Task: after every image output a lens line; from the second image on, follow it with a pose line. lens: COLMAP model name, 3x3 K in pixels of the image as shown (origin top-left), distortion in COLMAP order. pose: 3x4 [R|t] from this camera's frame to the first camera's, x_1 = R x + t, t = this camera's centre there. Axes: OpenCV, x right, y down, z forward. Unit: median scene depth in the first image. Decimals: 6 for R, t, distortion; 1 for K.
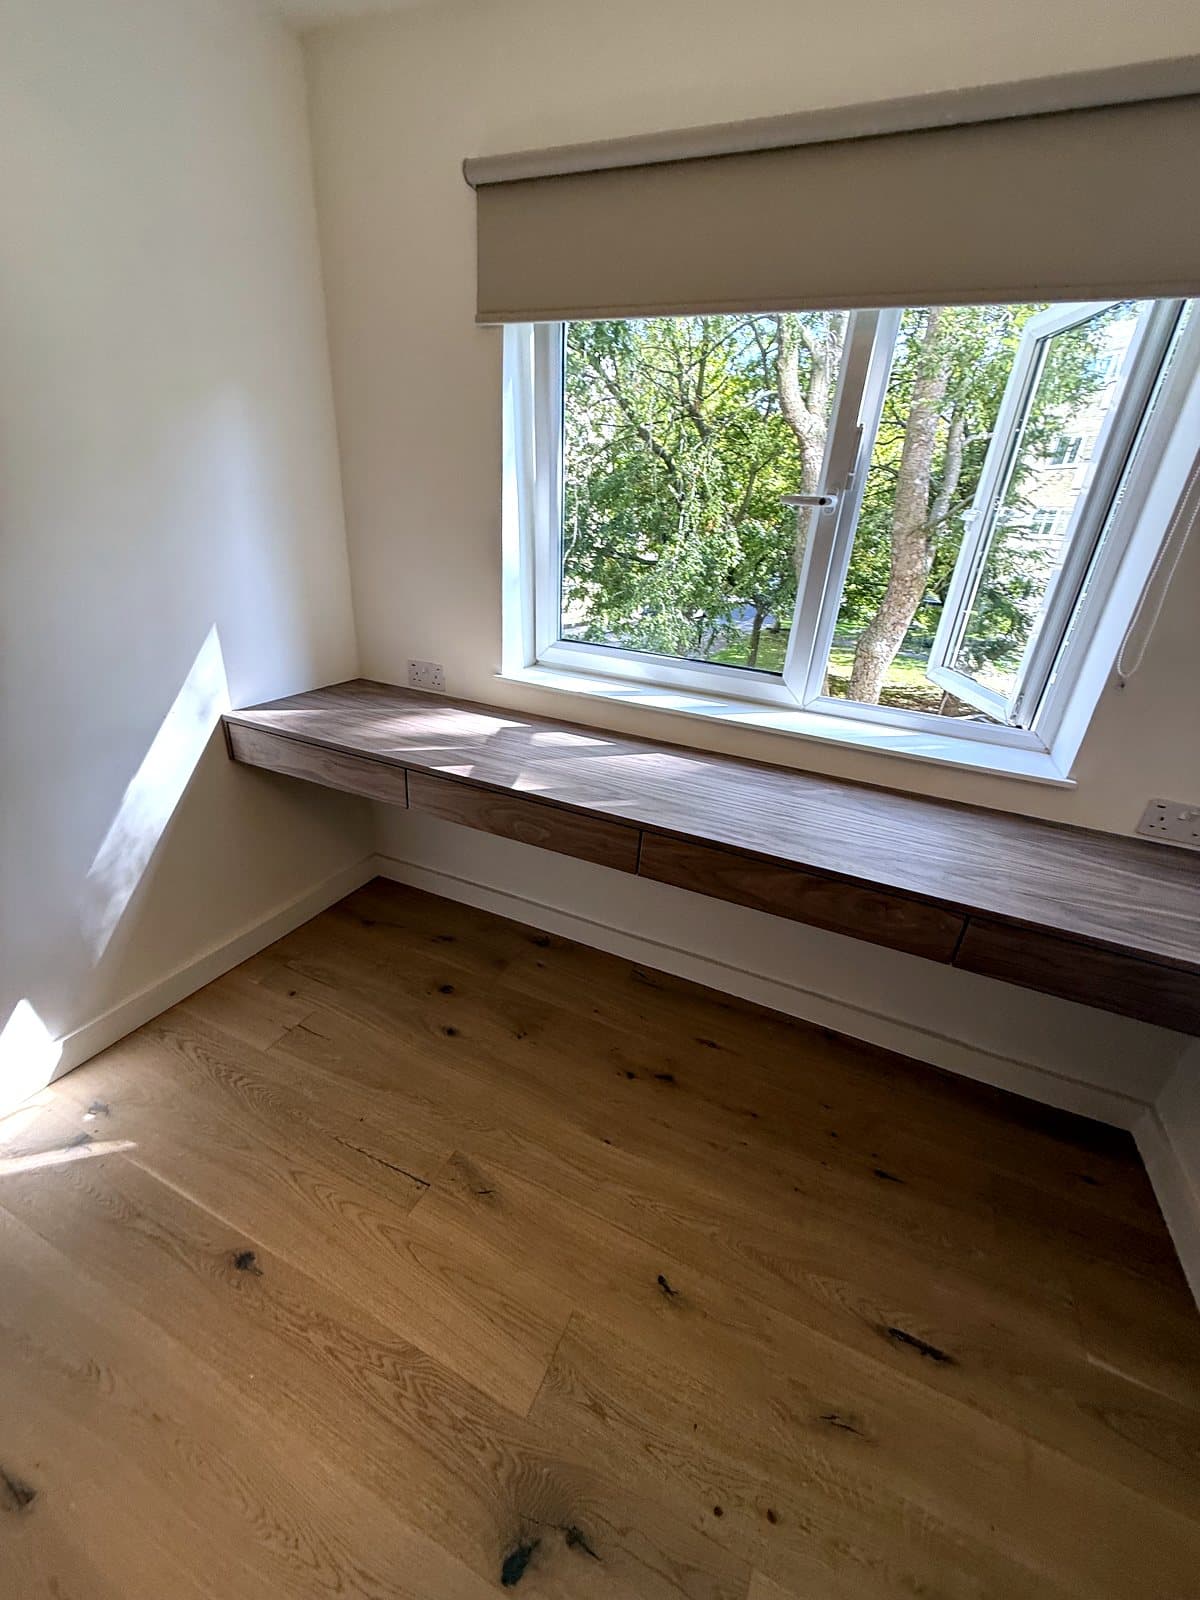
lens RADIAL K [[630.9, 0, 596.8], [0, 630.9, 801.4], [0, 0, 1]] dist [0.000041, 0.000095]
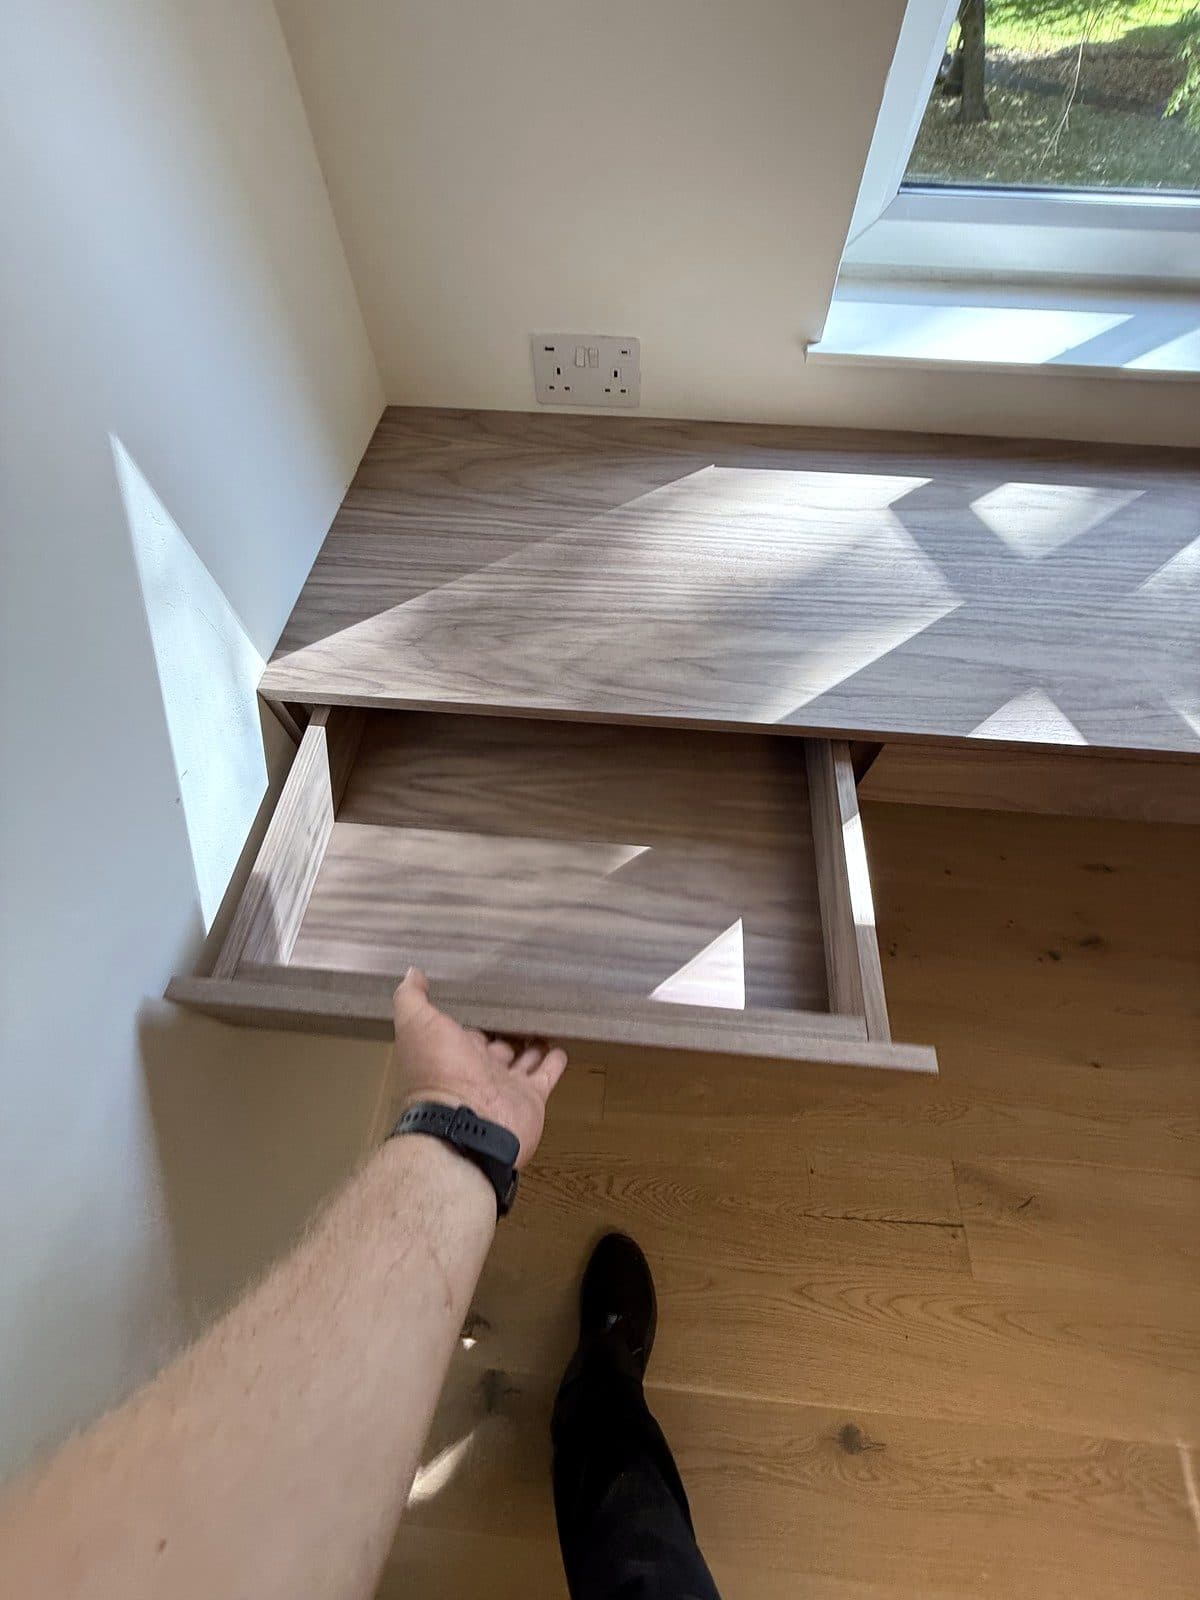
lens RADIAL K [[630.9, 0, 599.5], [0, 630.9, 797.7], [0, 0, 1]] dist [0.000041, 0.000095]
pose [[0.939693, -0.322524, 0.113823, -0.549303], [0.195541, 0.779665, 0.594883, -0.312629], [-0.280608, -0.536751, 0.795712, 0.724494]]
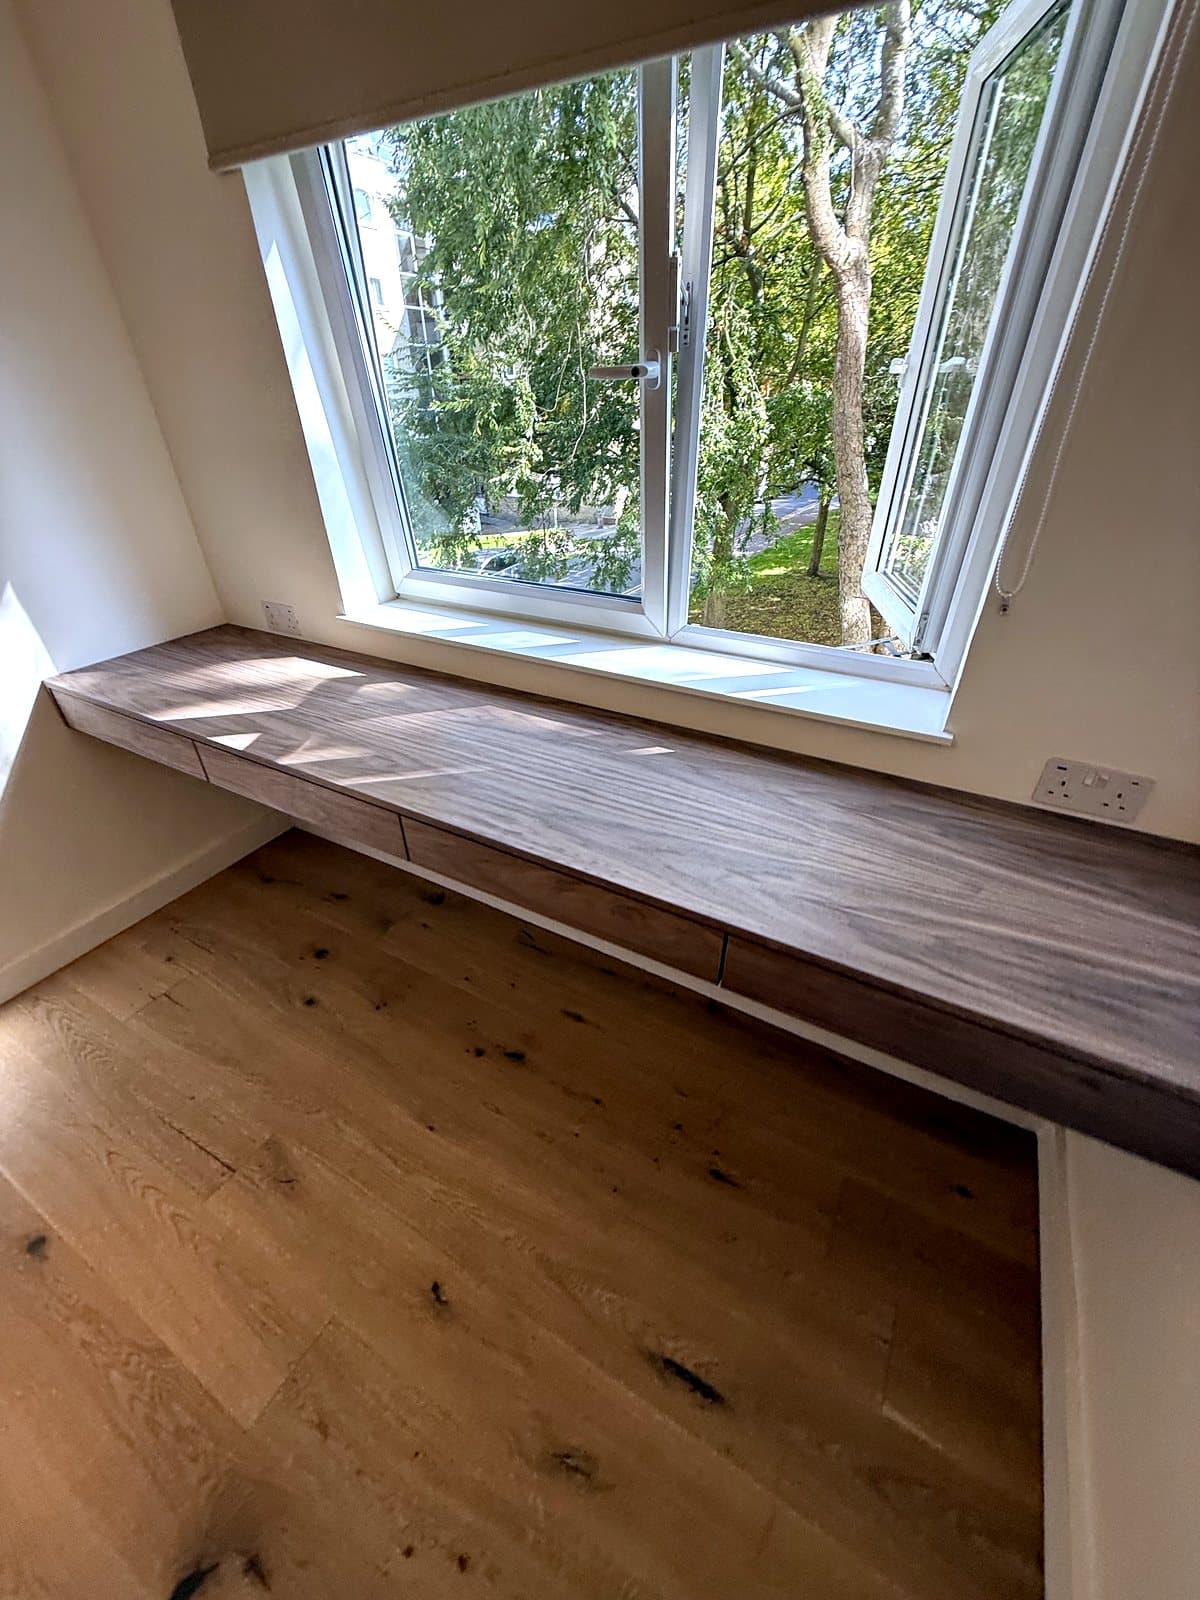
lens RADIAL K [[630.9, 0, 595.6], [0, 630.9, 800.5], [0, 0, 1]] dist [0.000041, 0.000095]
pose [[0.992835, -0.021469, -0.117548, 0.385285], [0.038748, 0.988414, 0.146753, -0.078078], [0.113035, -0.150256, 0.982164, 0.168268]]
